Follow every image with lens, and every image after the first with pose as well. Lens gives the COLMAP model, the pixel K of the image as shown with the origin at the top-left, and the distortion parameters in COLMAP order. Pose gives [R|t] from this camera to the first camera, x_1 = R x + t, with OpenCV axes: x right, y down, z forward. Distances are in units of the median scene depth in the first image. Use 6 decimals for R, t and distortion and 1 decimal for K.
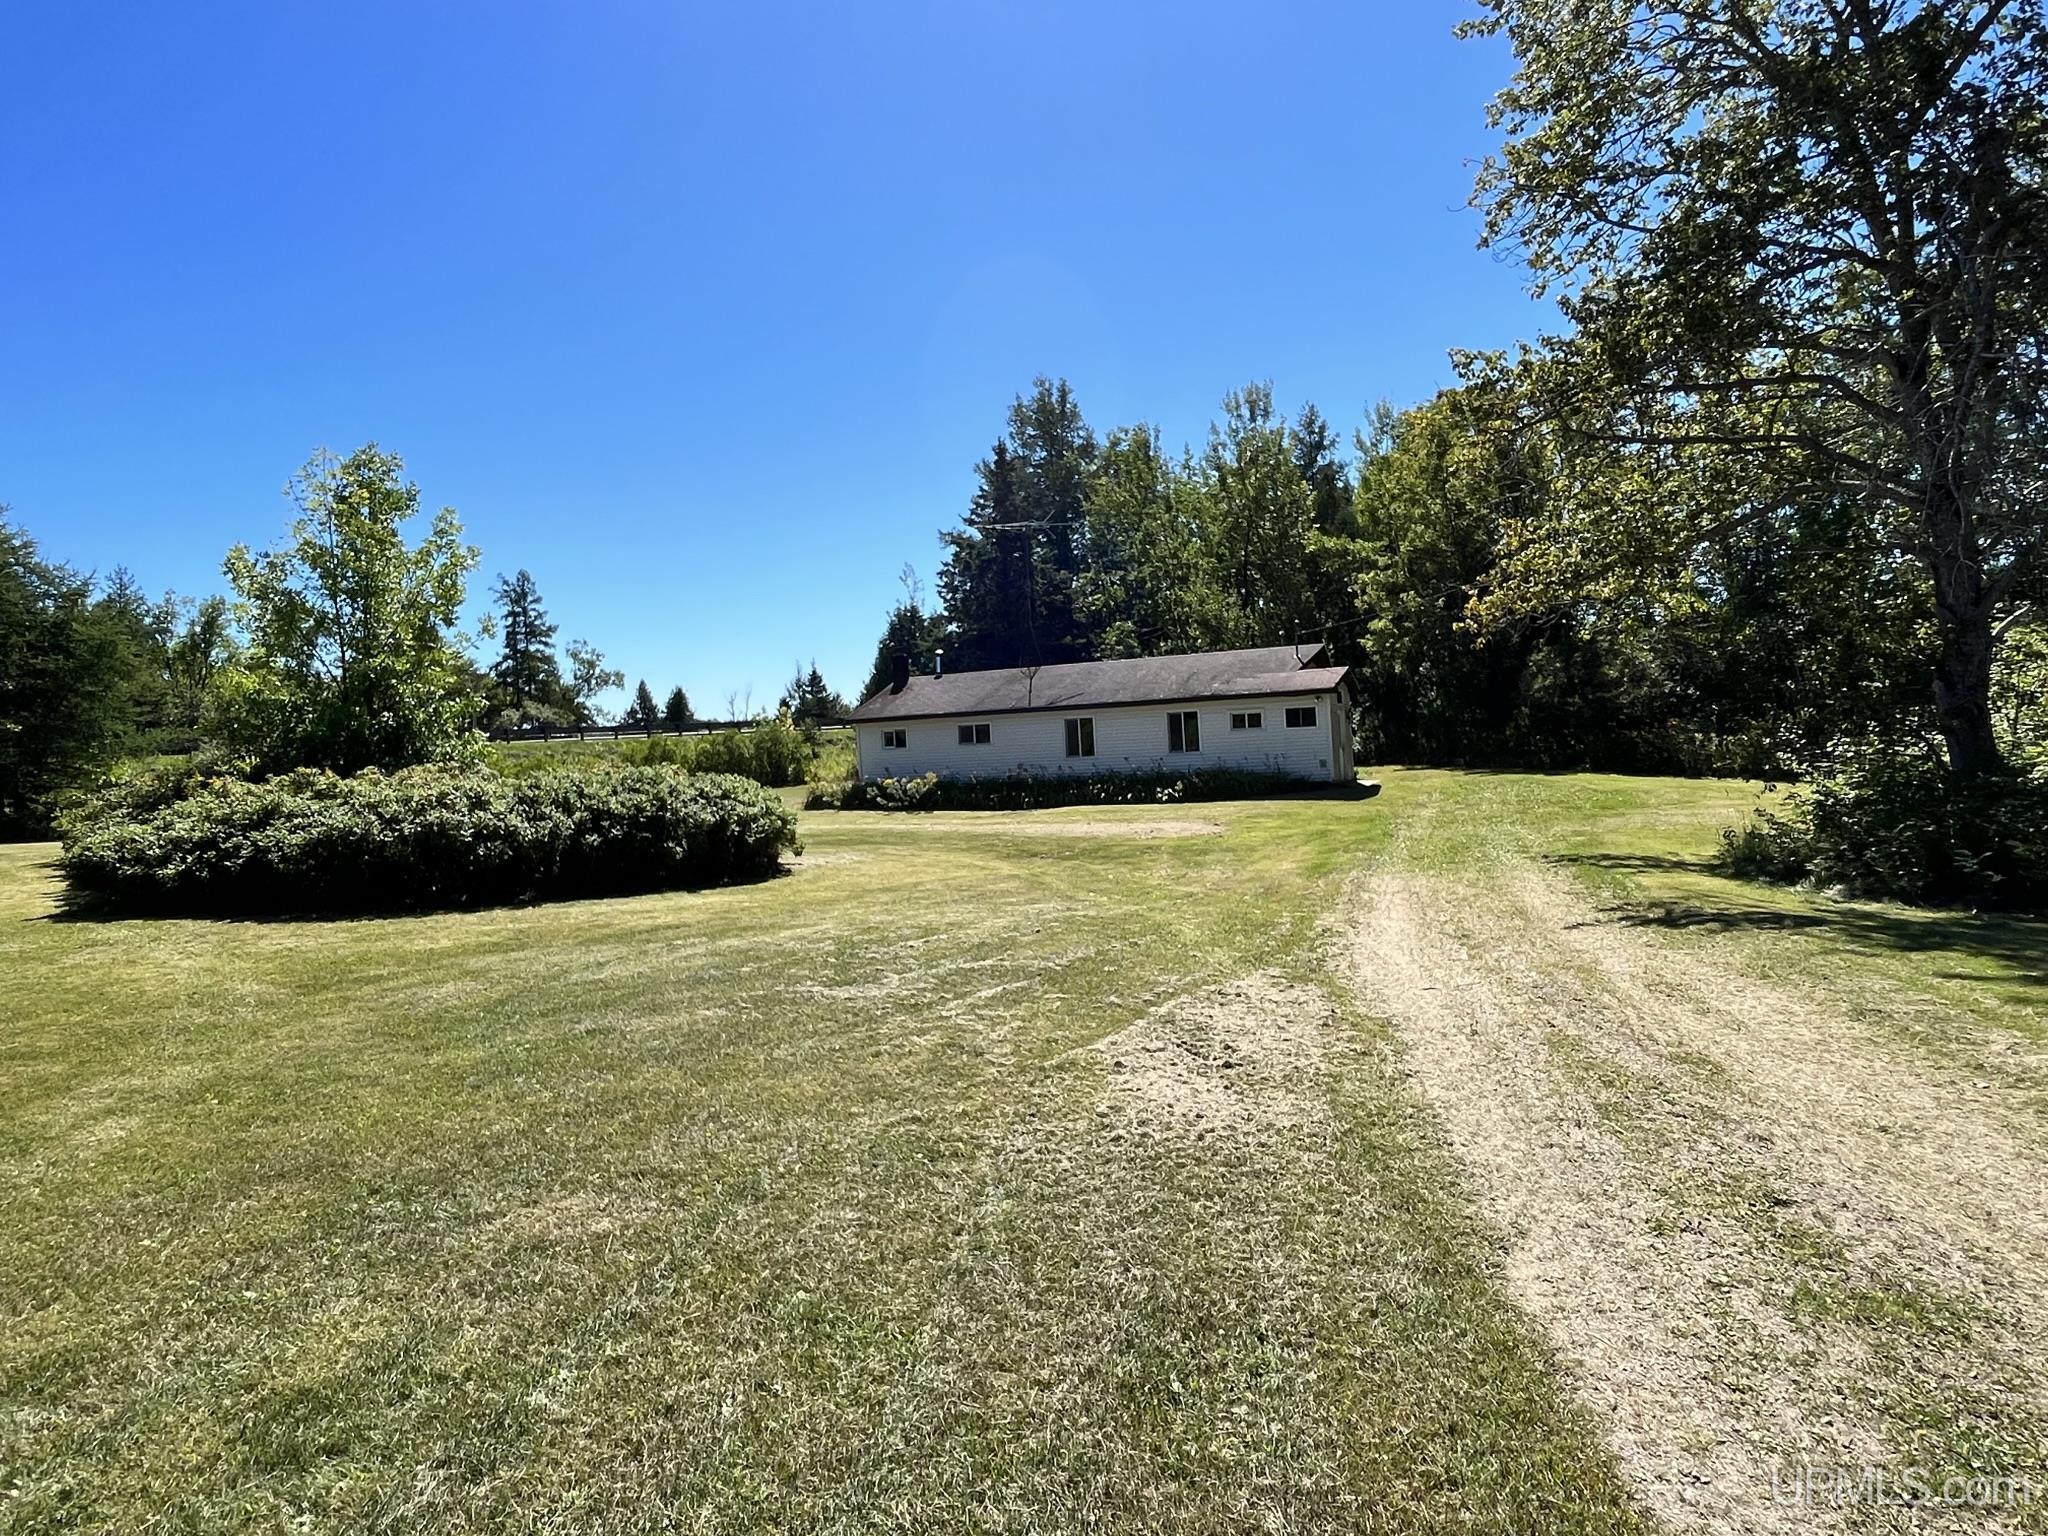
lens RADIAL K [[1280.9, 0, 1024.0], [0, 1280.9, 768.0], [0, 0, 1]] dist [0.000281, 0.000116]
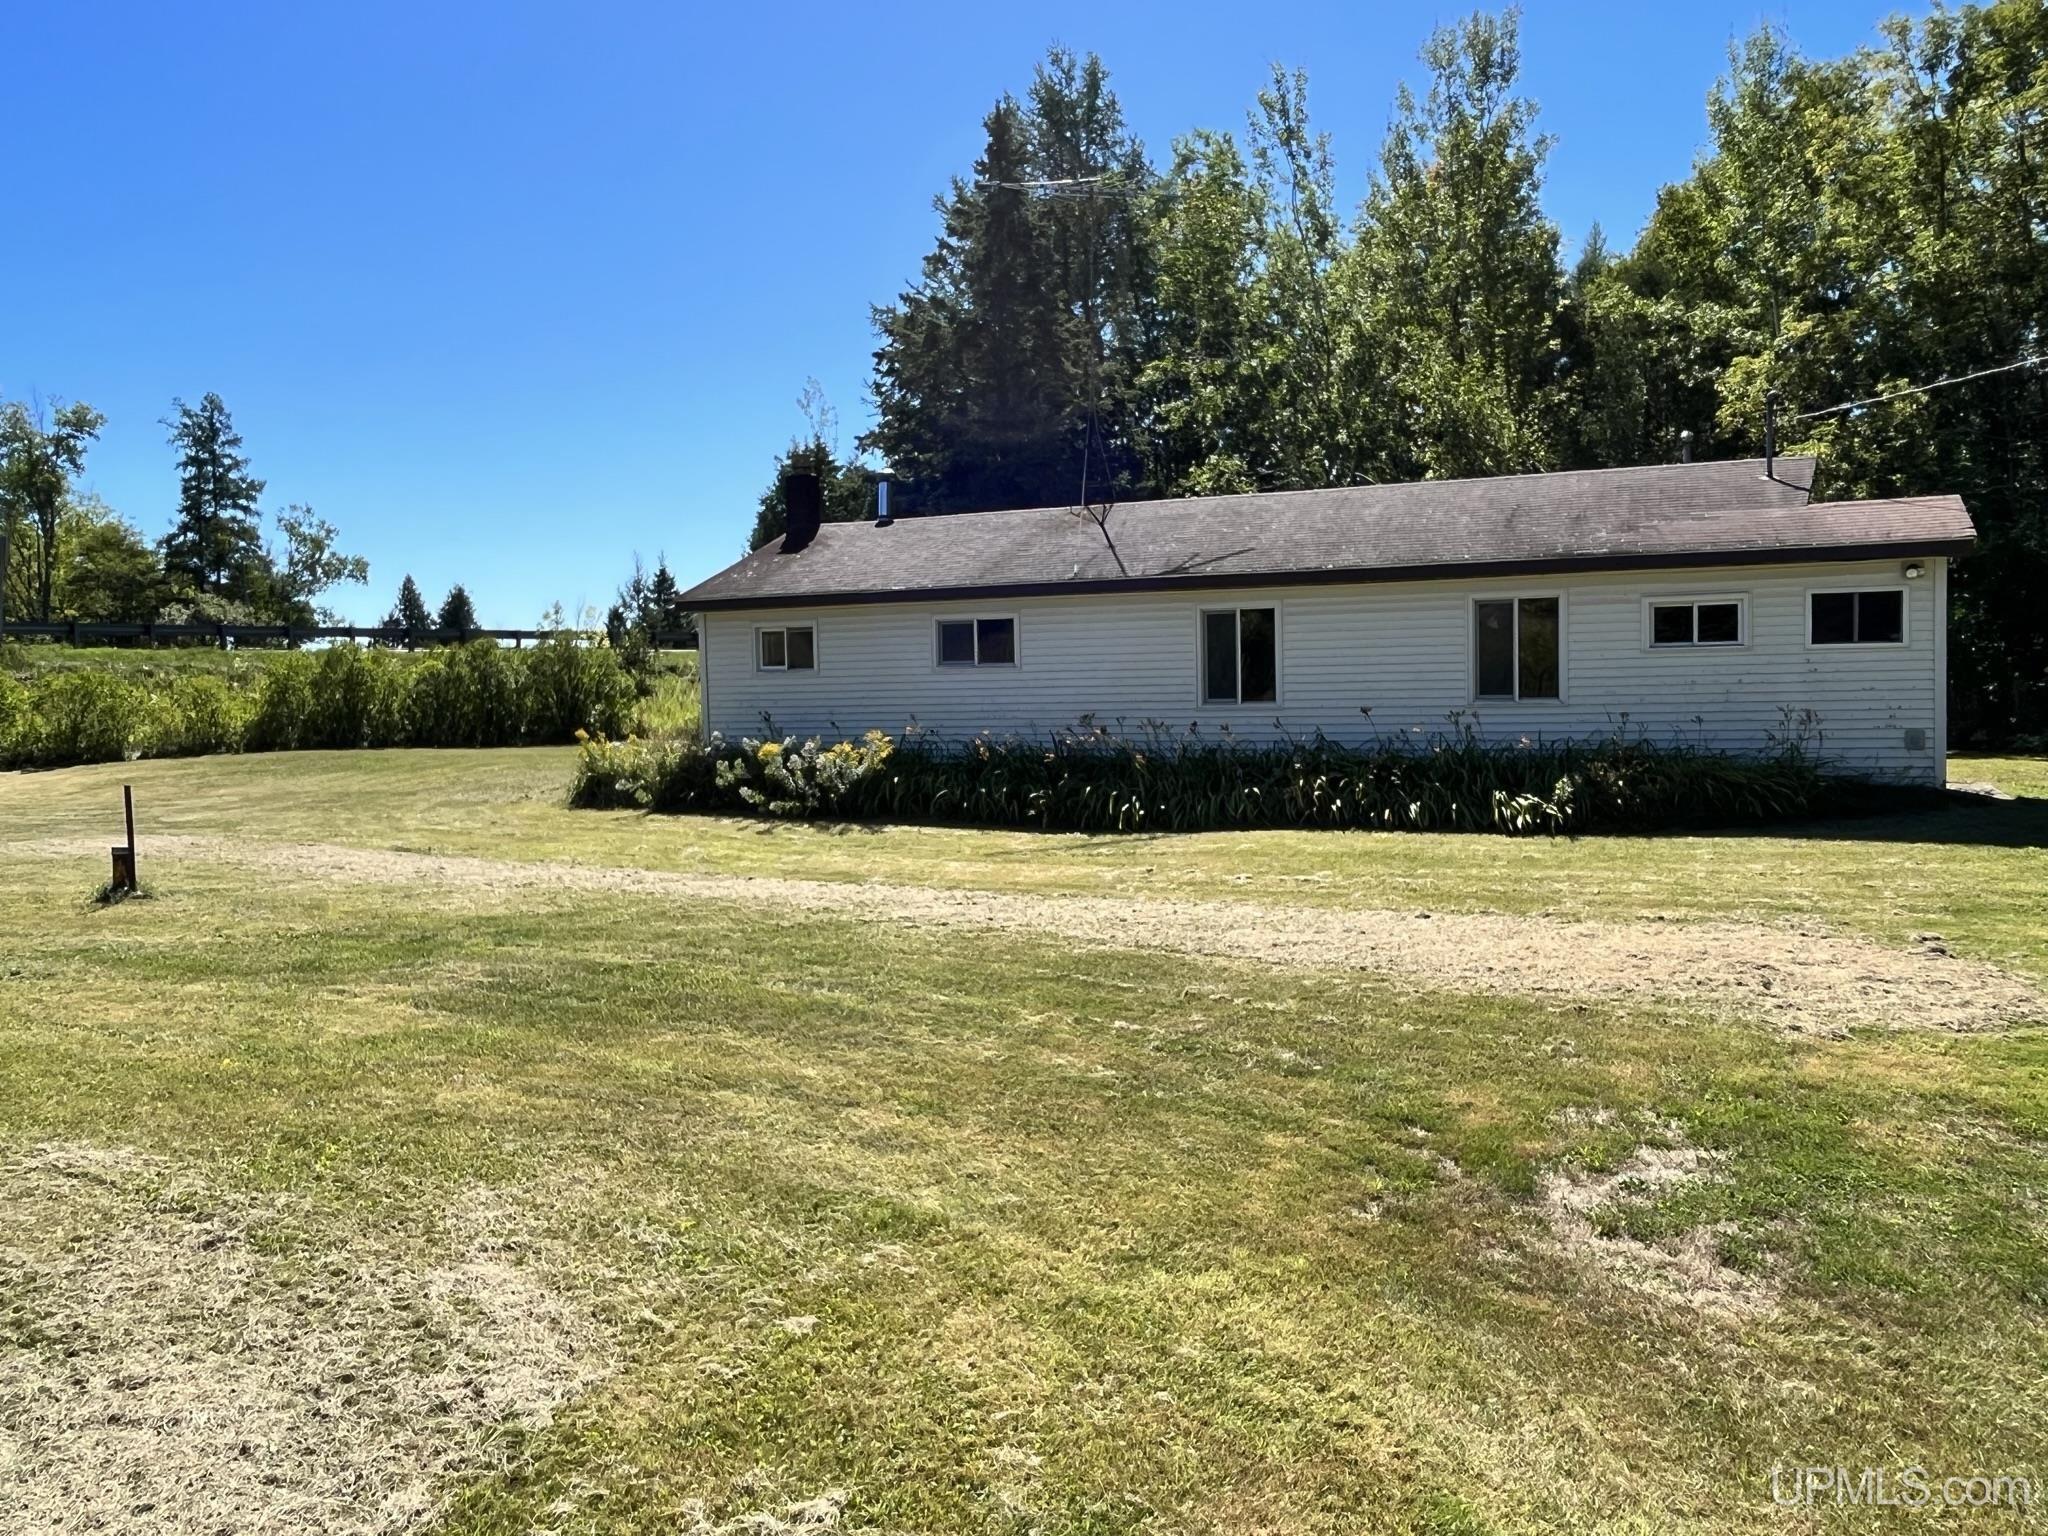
lens RADIAL K [[1617.1, 0, 1024.0], [0, 1617.1, 768.0], [0, 0, 1]] dist [-0.003190, -0.004292]
pose [[0.998128, 0.031786, 0.052250, -0.036135], [-0.033172, 0.999115, 0.025869, 0.000795], [-0.051382, -0.027554, 0.998299, 0.335969]]
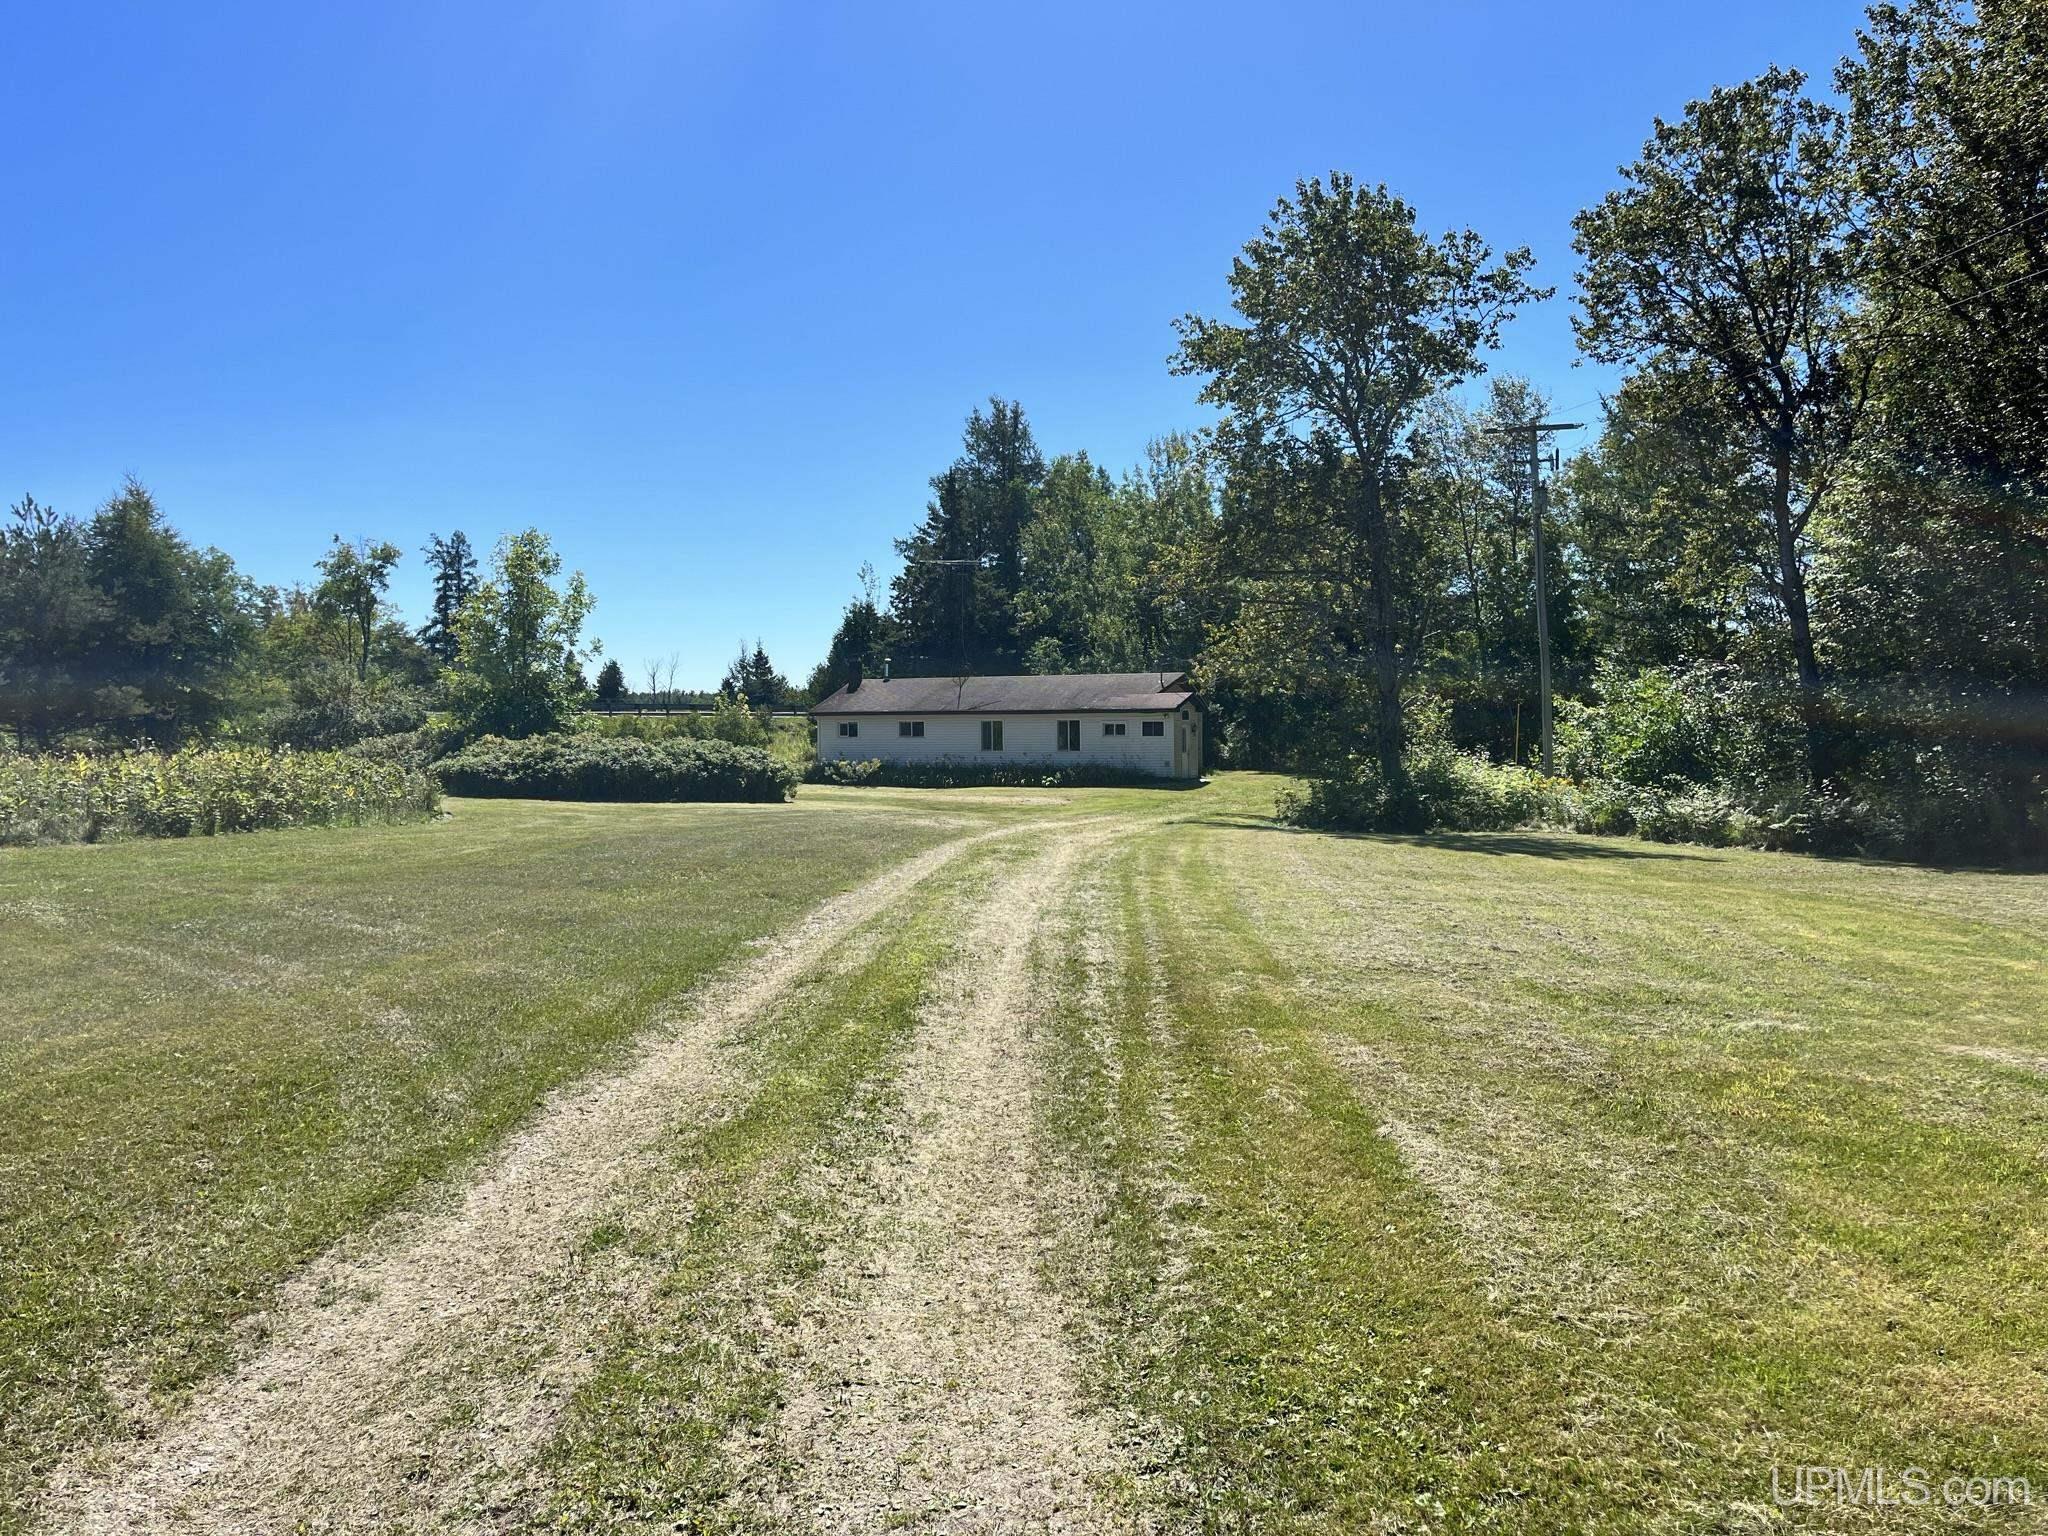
lens RADIAL K [[1574.4, 0, 1024.0], [0, 1574.4, 768.0], [0, 0, 1]] dist [0.089715, -0.100362]
pose [[0.998687, 0.047874, 0.018229, 0.033619], [-0.047847, 0.998853, -0.001925, 0.007153], [-0.018300, 0.001050, 0.999832, -0.413610]]
